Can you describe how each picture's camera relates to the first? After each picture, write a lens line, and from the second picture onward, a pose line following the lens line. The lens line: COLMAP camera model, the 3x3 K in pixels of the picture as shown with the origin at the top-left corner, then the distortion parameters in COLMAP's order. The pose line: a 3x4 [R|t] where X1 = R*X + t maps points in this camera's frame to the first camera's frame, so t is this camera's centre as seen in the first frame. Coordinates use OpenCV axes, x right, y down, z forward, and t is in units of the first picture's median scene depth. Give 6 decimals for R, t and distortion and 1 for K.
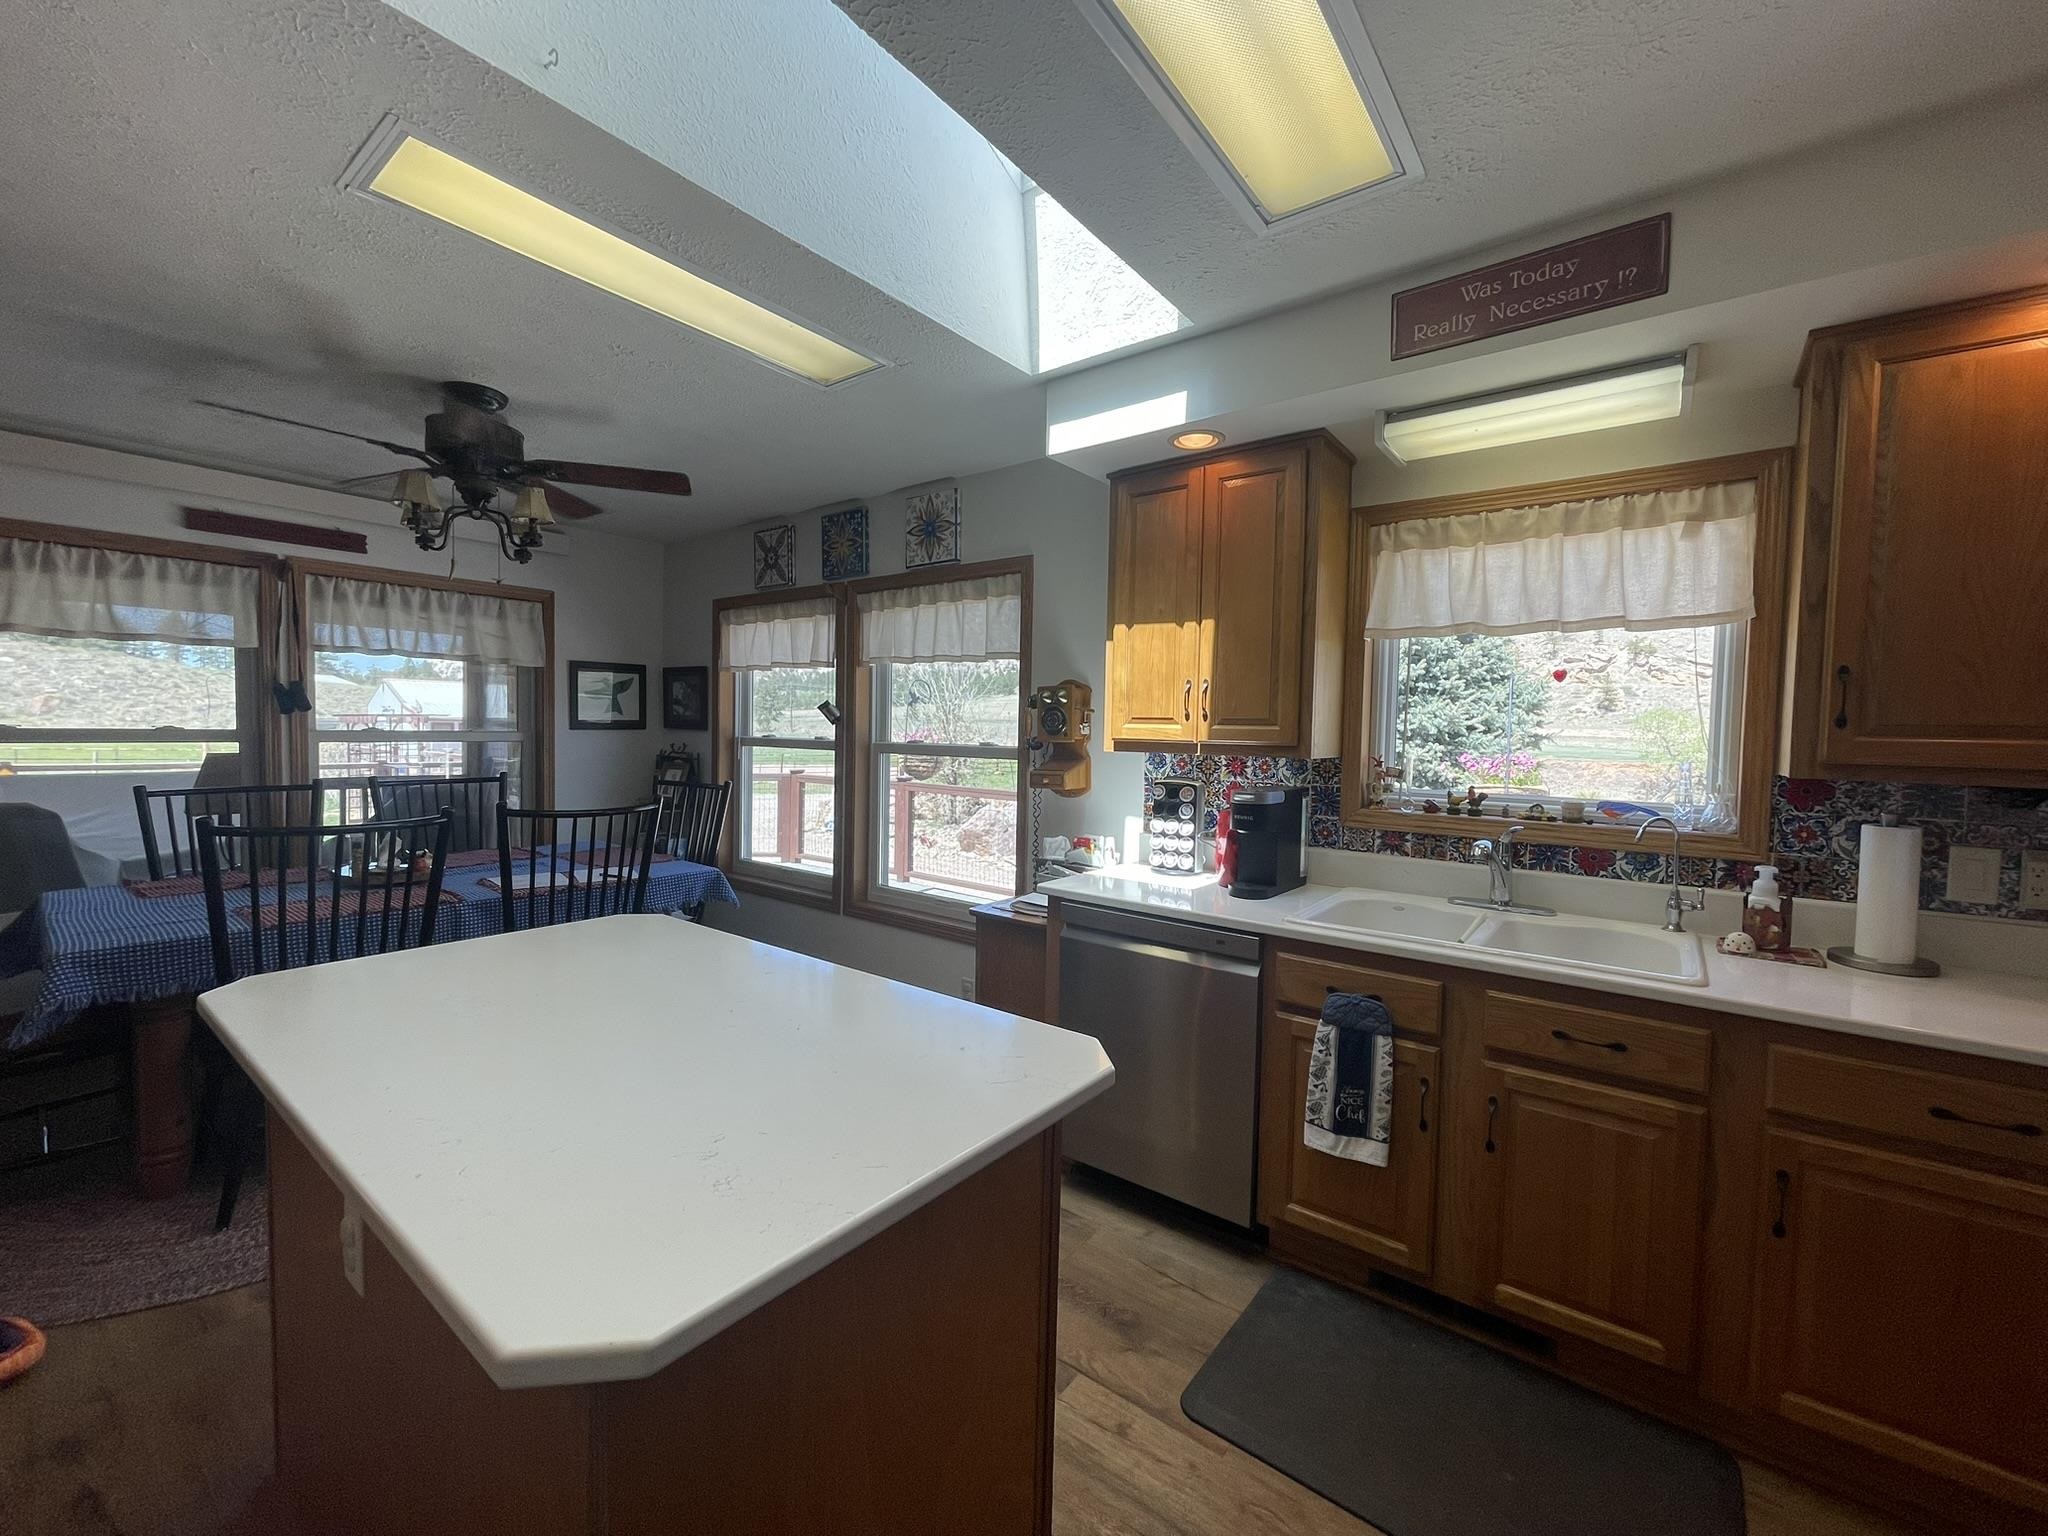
lens RADIAL K [[823.2, 0, 1023.4], [0, 823.2, 763.9], [0, 0, 1]] dist [-0.010963, 0.003274]
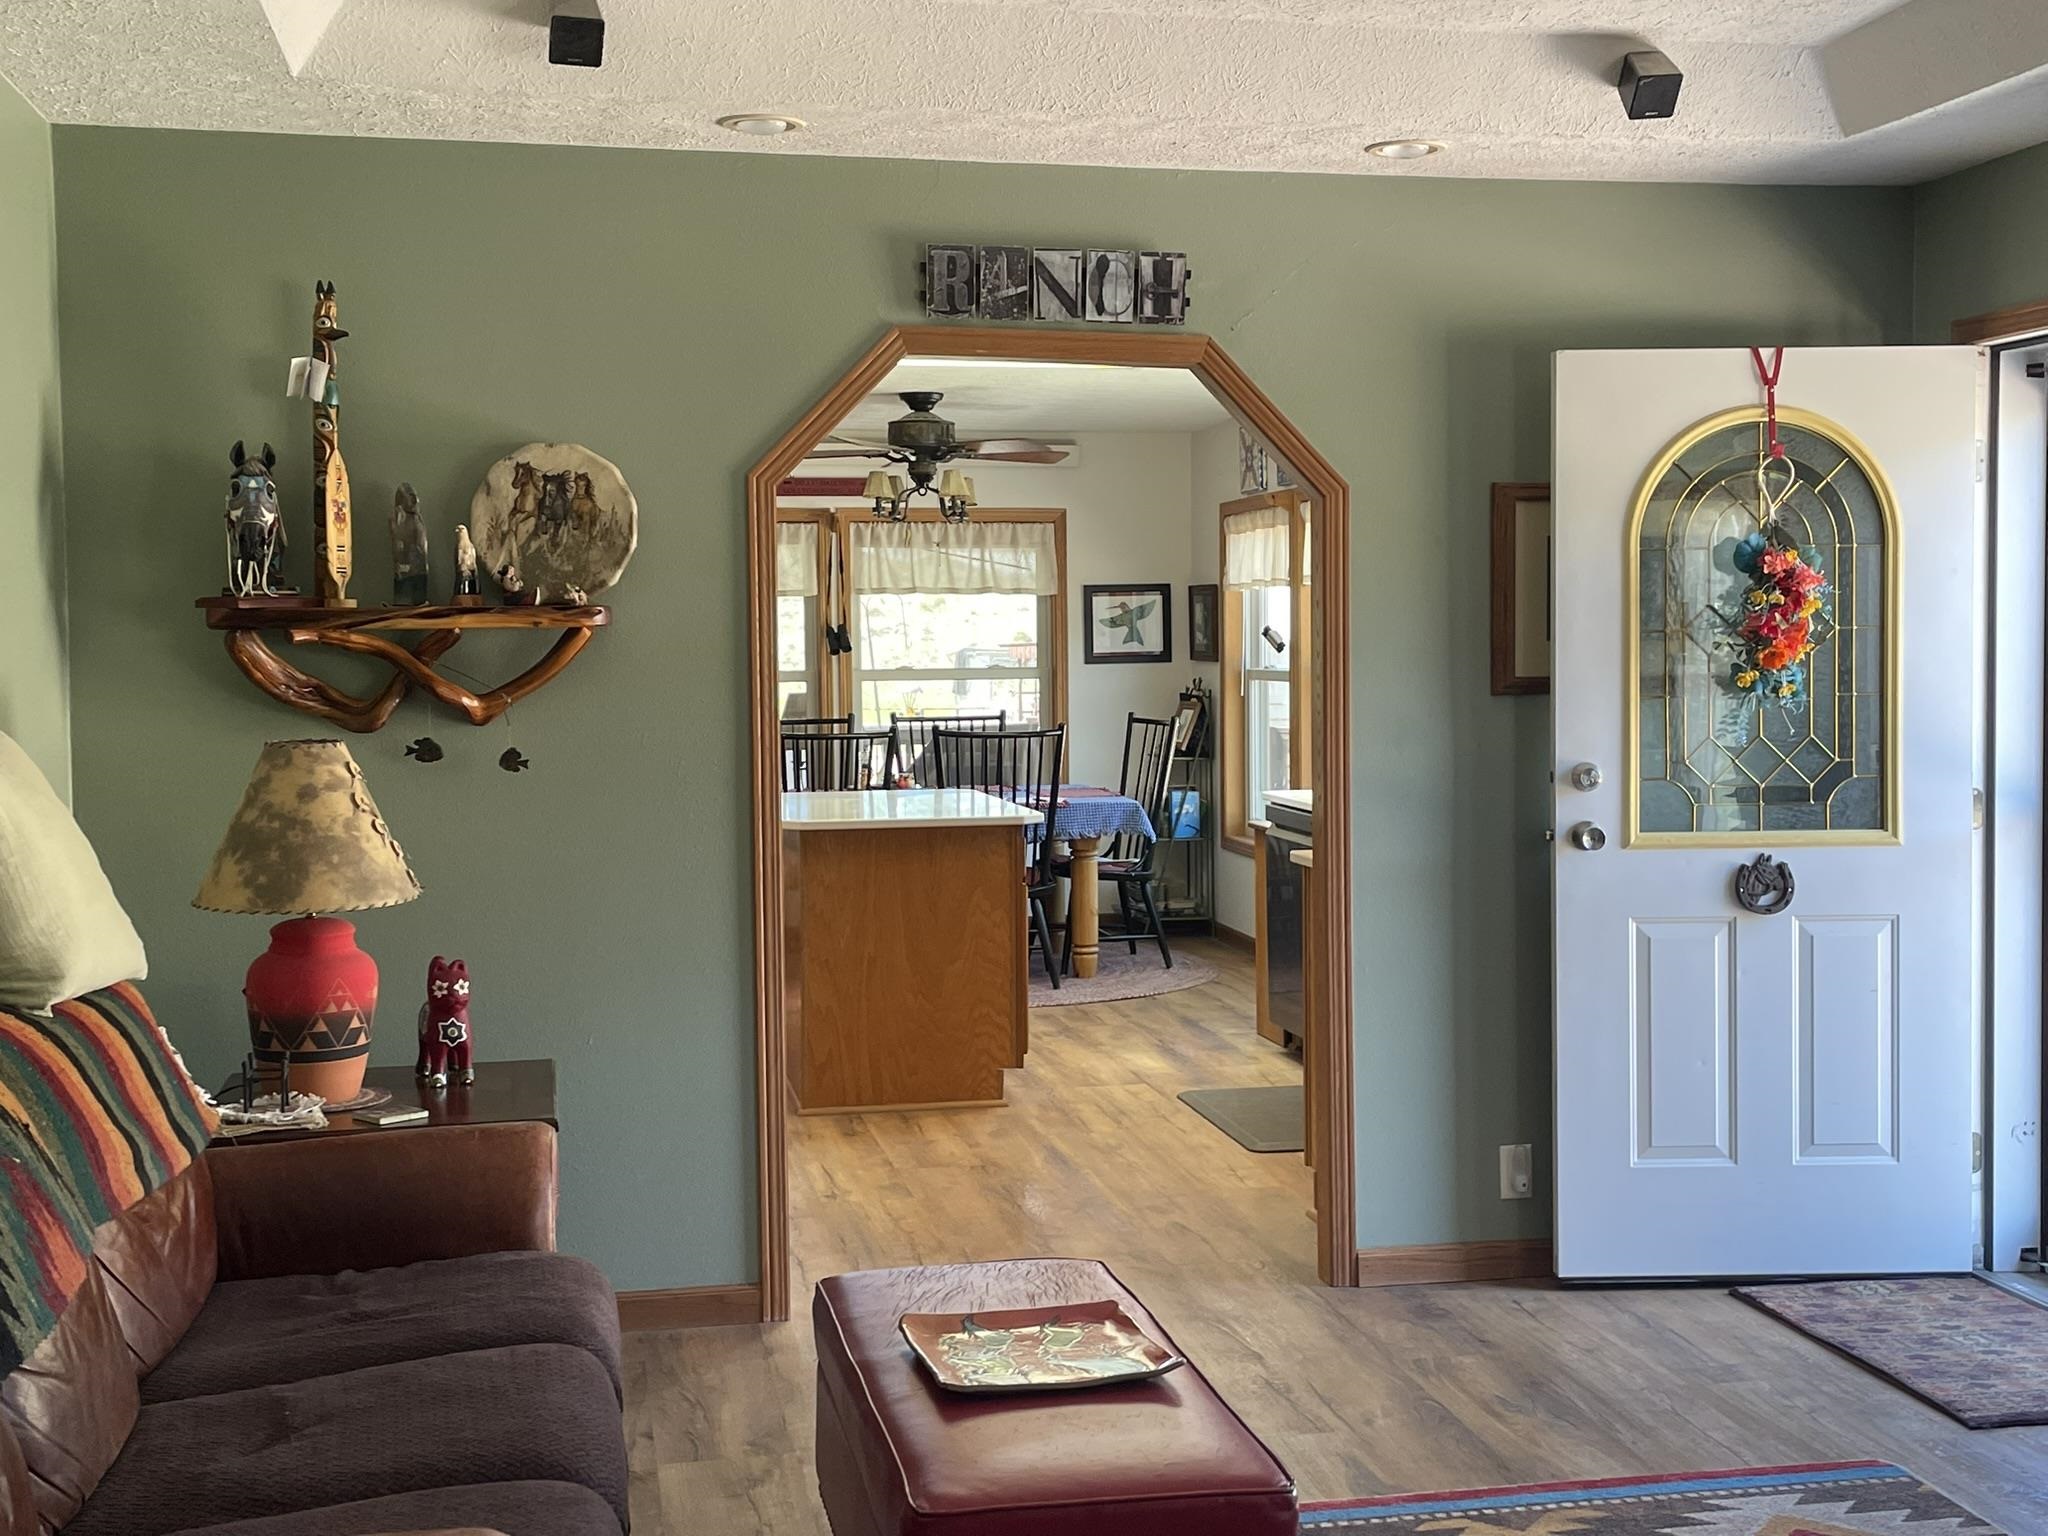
lens RADIAL K [[2373.0, 0, 1022.1], [0, 2373.0, 770.1], [0, 0, 1]] dist [-0.005795, 0.000000]
pose [[0.747592, 0.010722, -0.664072, 1.813506], [-0.005654, 0.999936, 0.009780, 0.079280], [0.664134, -0.003557, 0.747605, -1.569303]]
